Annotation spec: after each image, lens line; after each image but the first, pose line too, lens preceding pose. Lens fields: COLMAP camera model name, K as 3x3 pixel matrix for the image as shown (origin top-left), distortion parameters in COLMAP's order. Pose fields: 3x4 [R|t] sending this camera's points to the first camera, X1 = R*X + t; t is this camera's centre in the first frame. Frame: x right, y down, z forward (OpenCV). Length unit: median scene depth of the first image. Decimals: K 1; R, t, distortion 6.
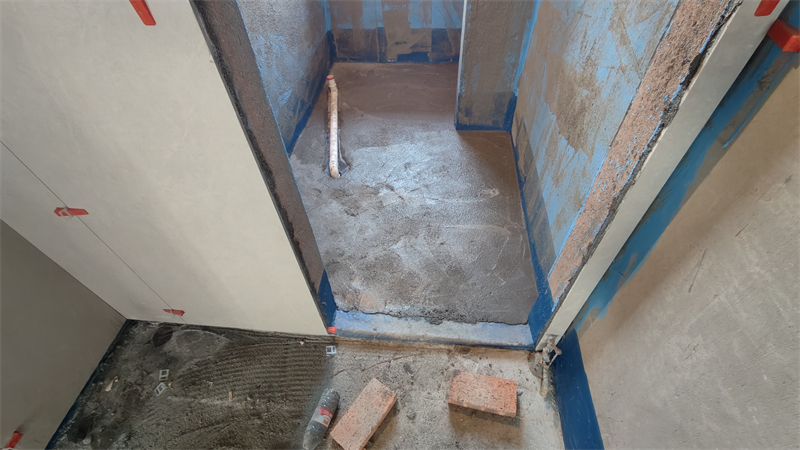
lens RADIAL K [[362.2, 0, 401.2], [0, 362.2, 234.1], [0, 0, 1]] dist [-0.000485, 0.000241]
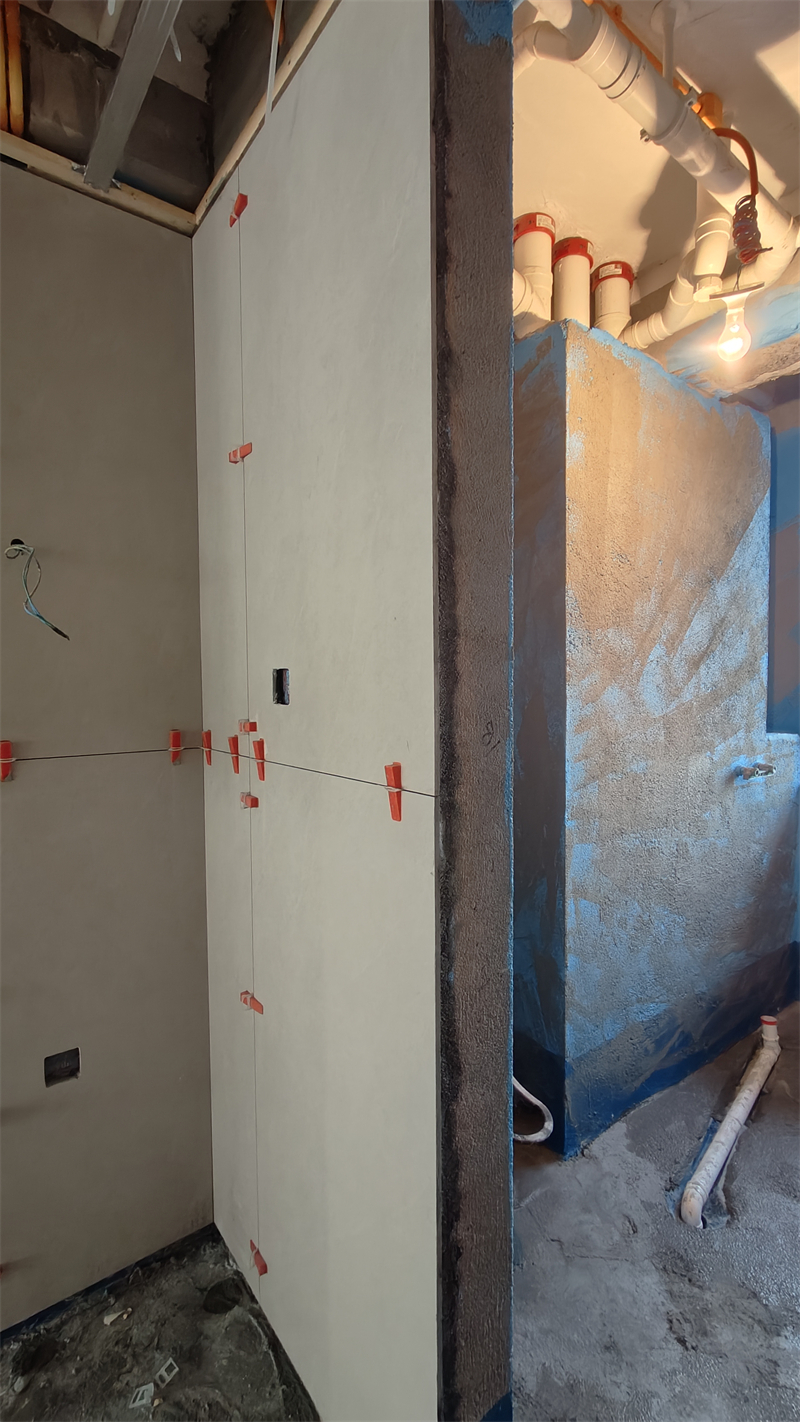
lens RADIAL K [[666.9, 0, 392.3], [0, 666.9, 722.8], [0, 0, 1]] dist [-0.000679, 0.000336]
pose [[0.656323, 0.075257, -0.750717, 0.147750], [-0.583817, 0.680928, -0.442148, -0.006632], [0.477910, 0.728473, 0.490845, 0.011517]]
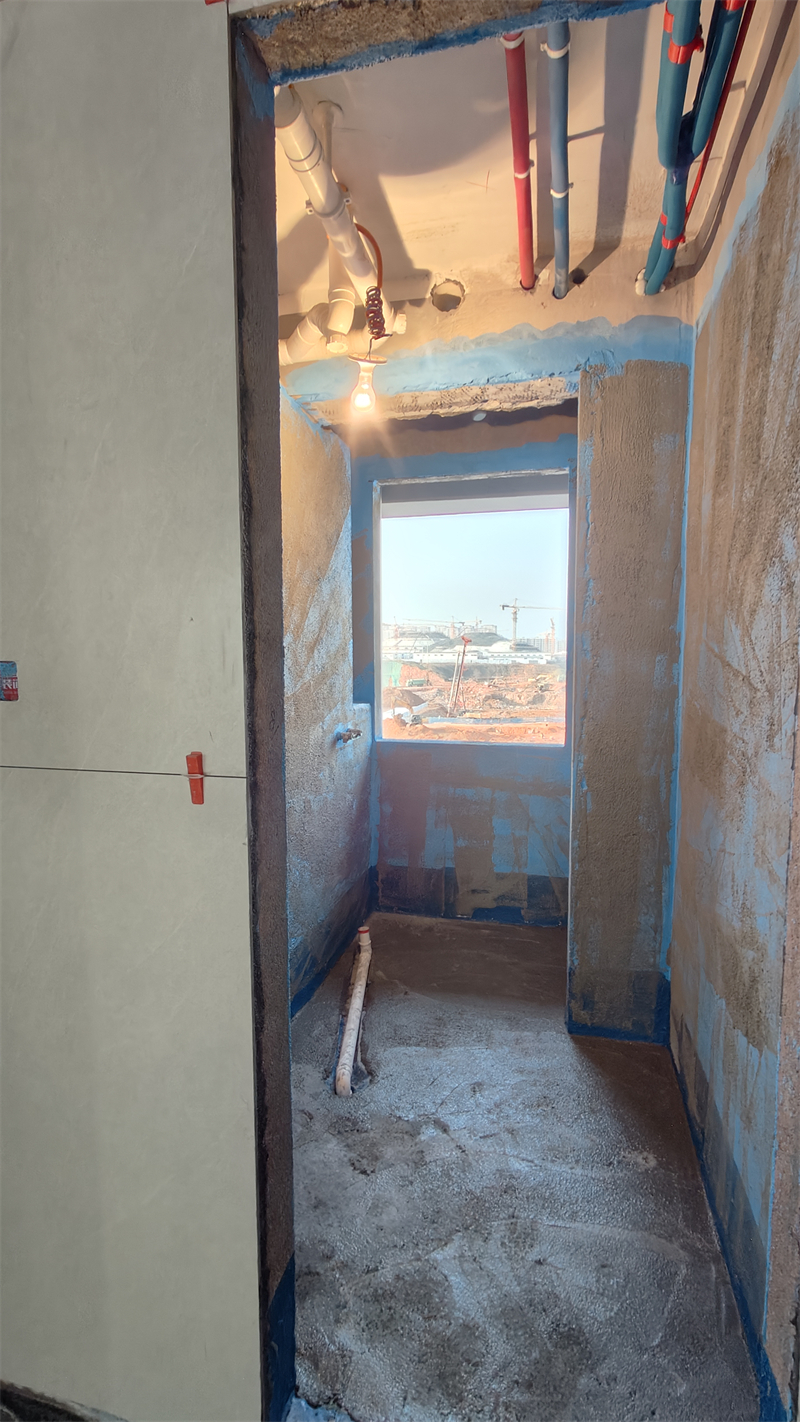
lens RADIAL K [[686.1, 0, 400.1], [0, 686.1, 733.3], [0, 0, 1]] dist [-0.002547, 0.001042]
pose [[0.988819, 0.046954, -0.141533, 0.024966], [-0.130264, 0.733945, -0.666600, 0.128342], [0.072578, 0.677584, 0.731855, -0.125000]]
